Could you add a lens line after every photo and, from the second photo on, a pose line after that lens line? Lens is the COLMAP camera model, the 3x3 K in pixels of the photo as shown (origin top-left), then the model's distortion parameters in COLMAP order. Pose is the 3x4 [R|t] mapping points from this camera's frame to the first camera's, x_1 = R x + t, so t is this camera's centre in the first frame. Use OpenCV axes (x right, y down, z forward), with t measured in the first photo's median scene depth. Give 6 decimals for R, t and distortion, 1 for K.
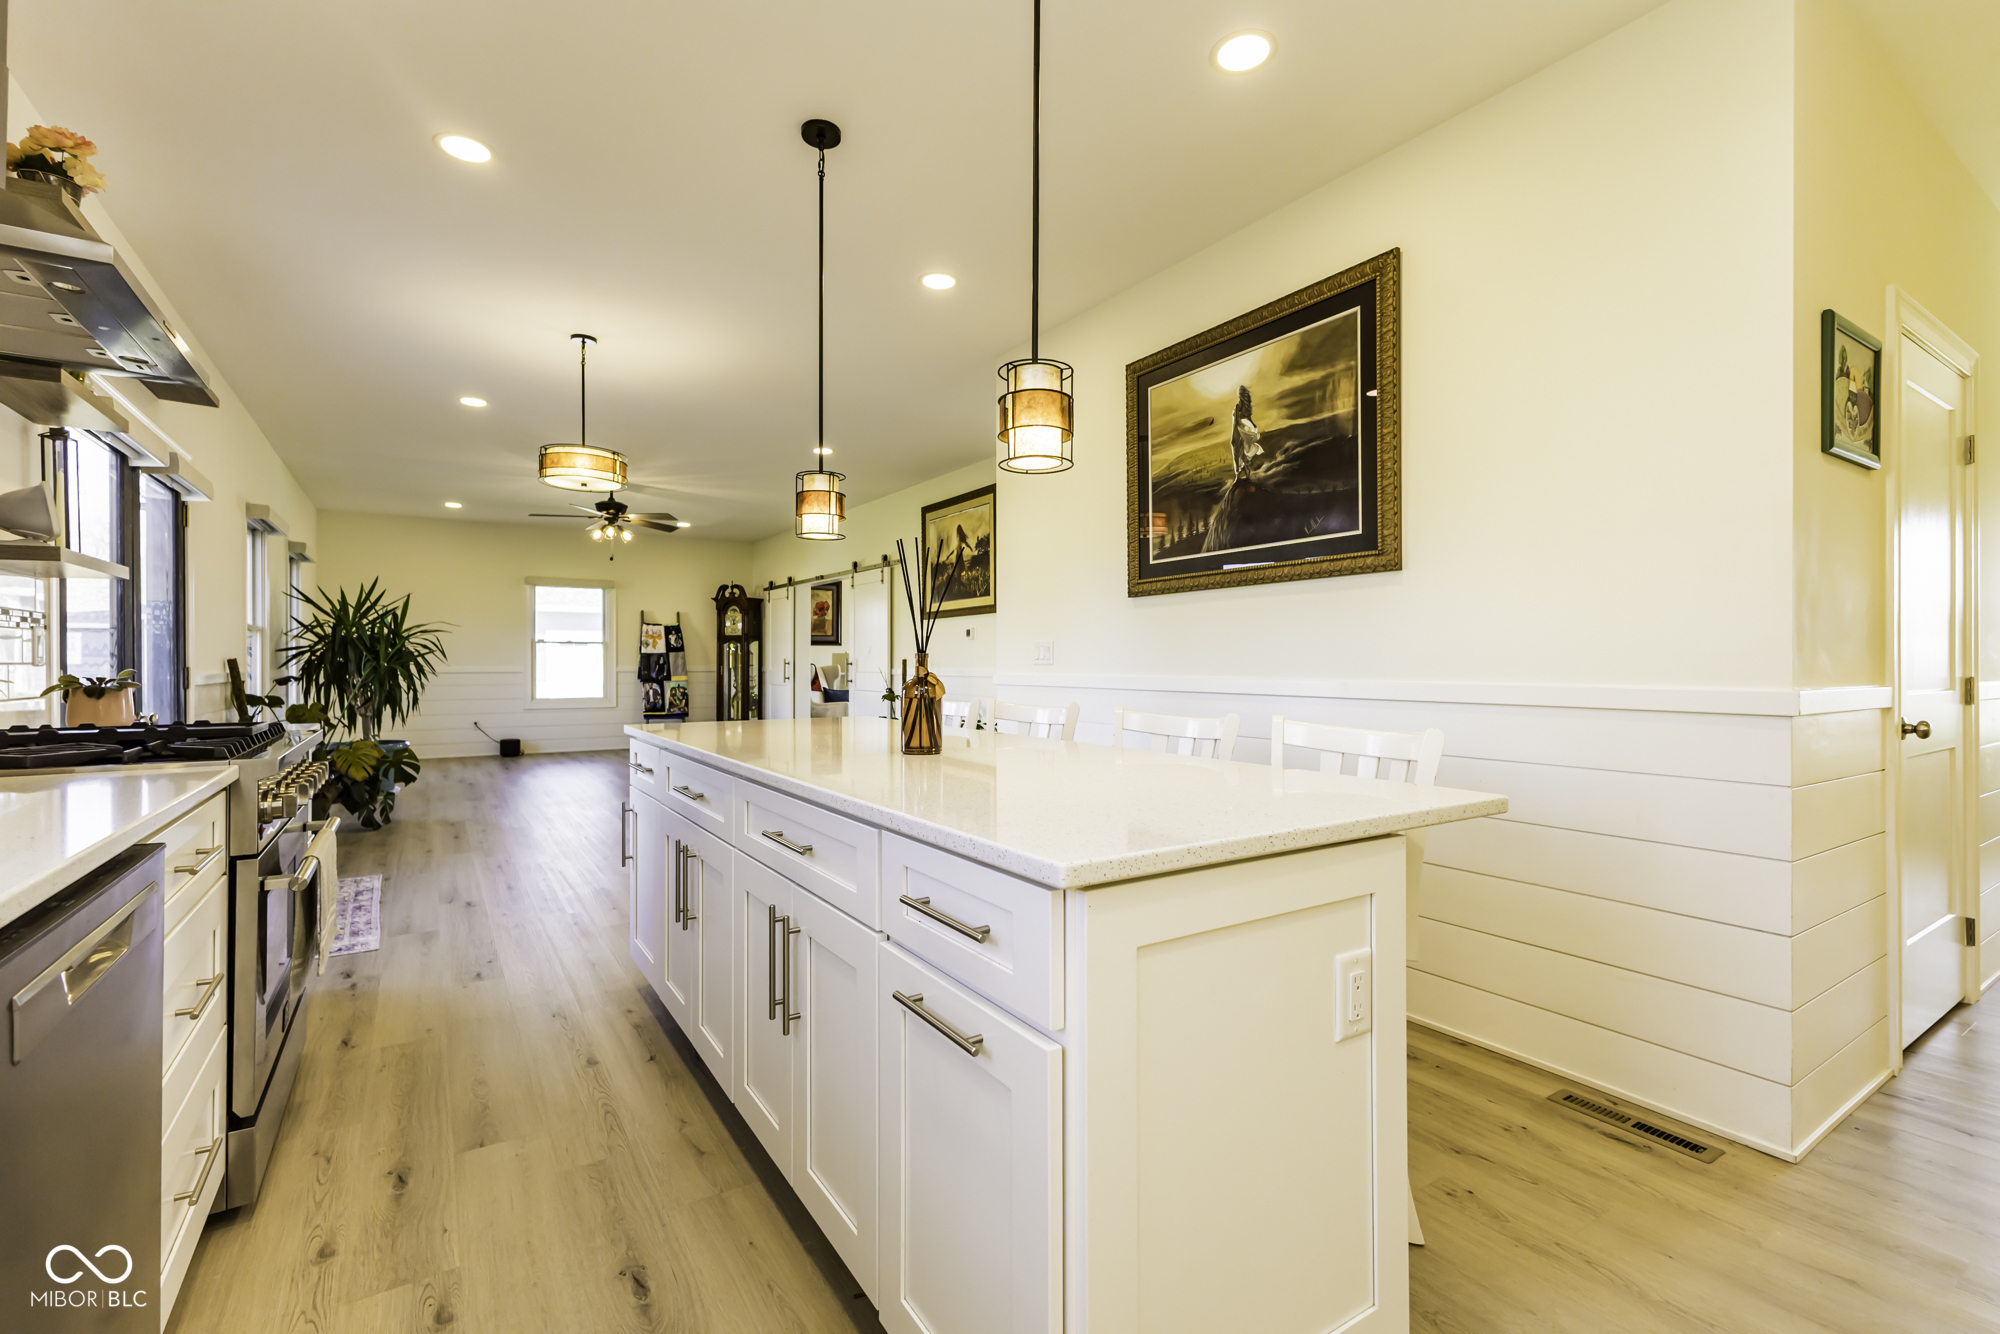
lens RADIAL K [[858.8, 0, 996.5], [0, 858.8, 659.9], [0, 0, 1]] dist [0.003221, 0.000514]
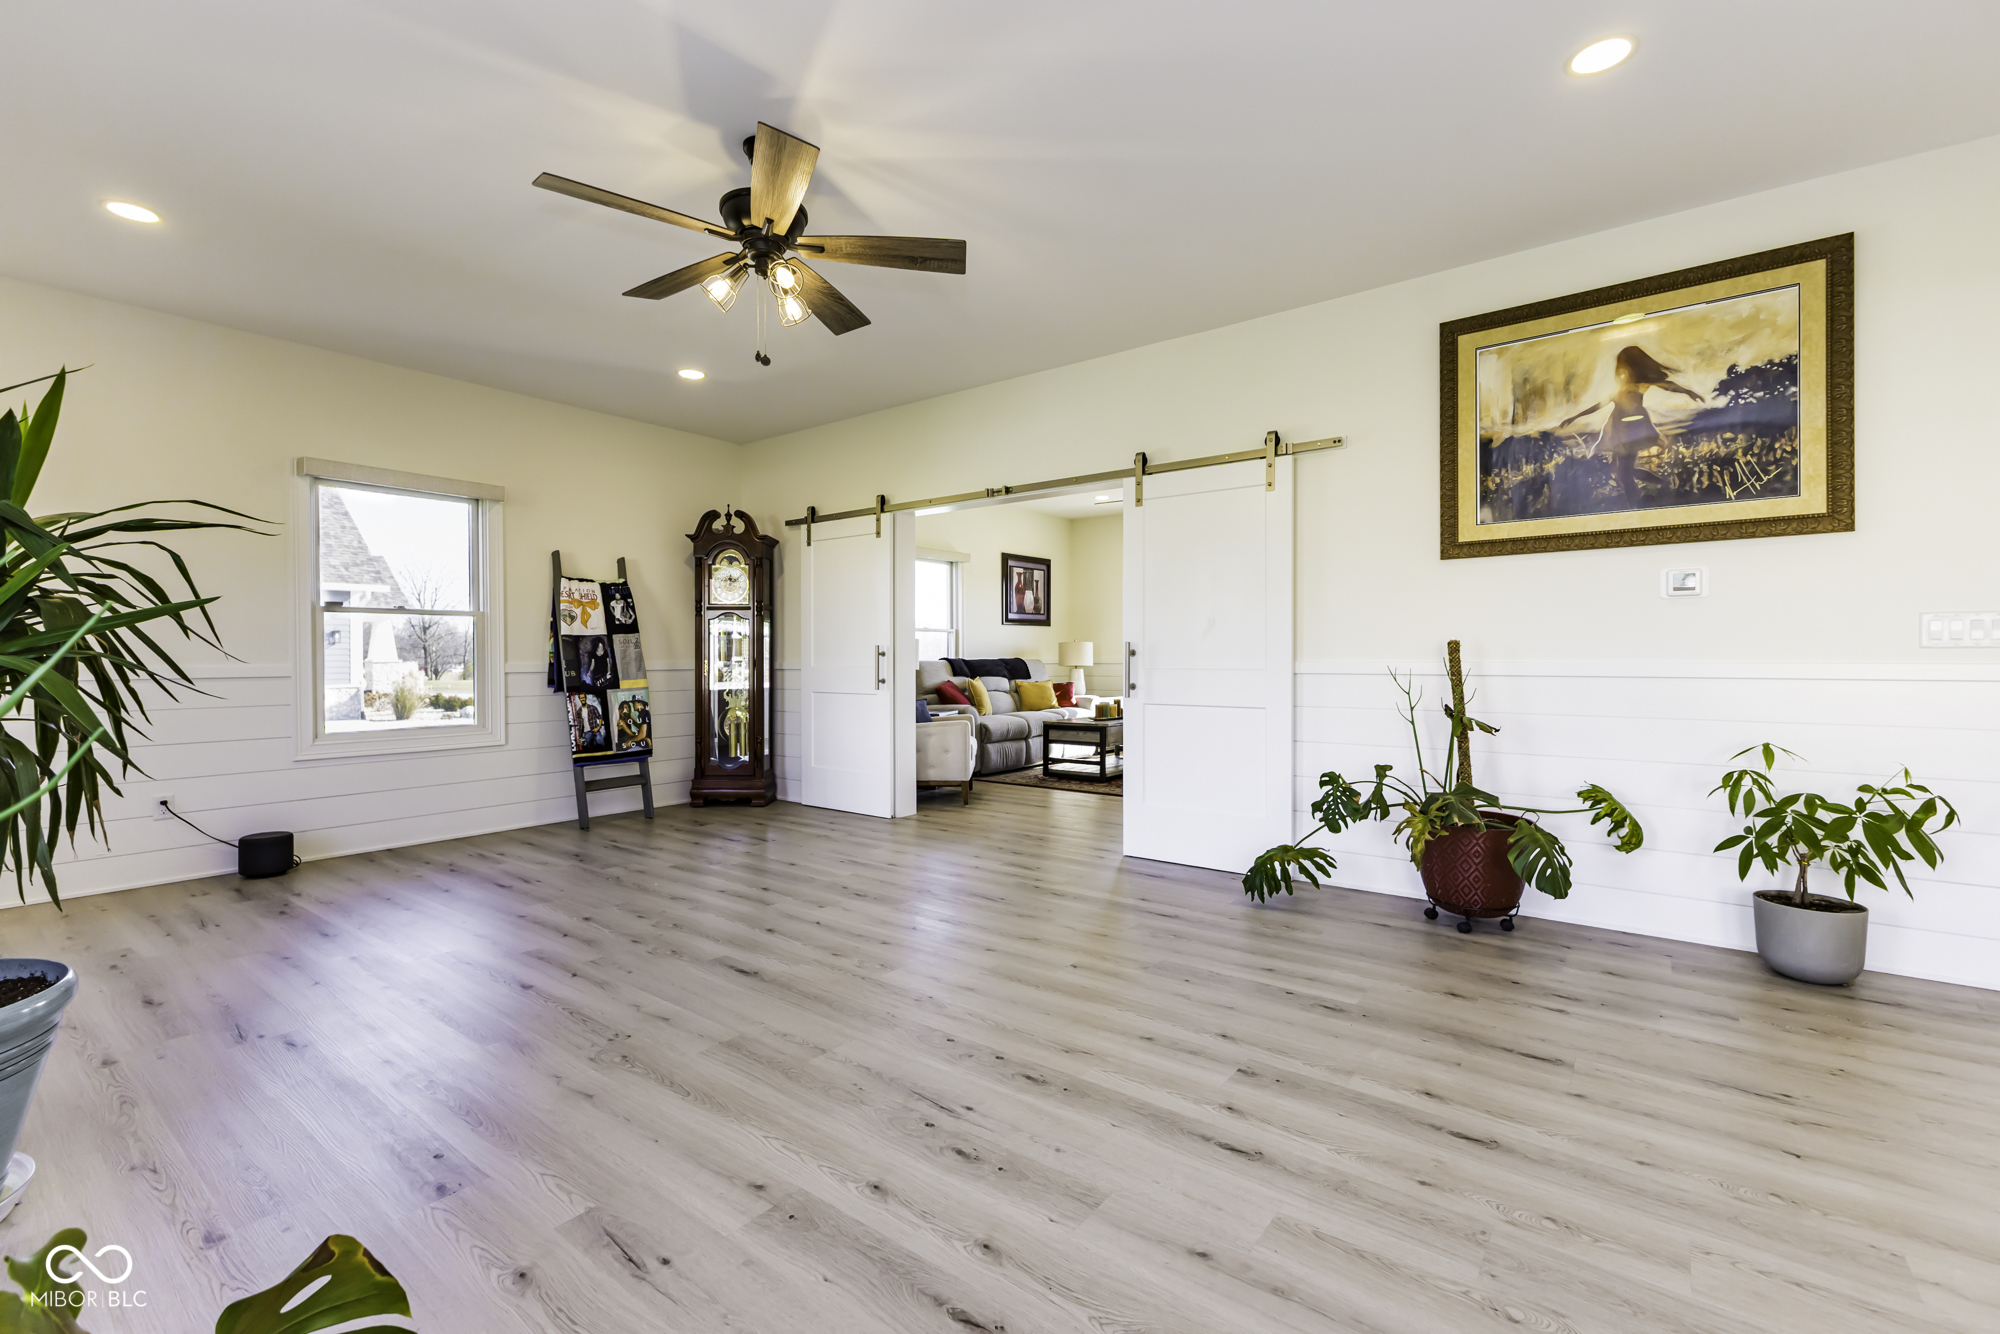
lens RADIAL K [[858.8, 0, 996.5], [0, 858.8, 659.9], [0, 0, 1]] dist [0.003221, 0.000514]
pose [[0.943690, -0.001529, 0.330826, -0.337463], [0.001167, 0.999998, 0.001293, 0.006340], [-0.330828, -0.000834, 0.943691, 0.441877]]
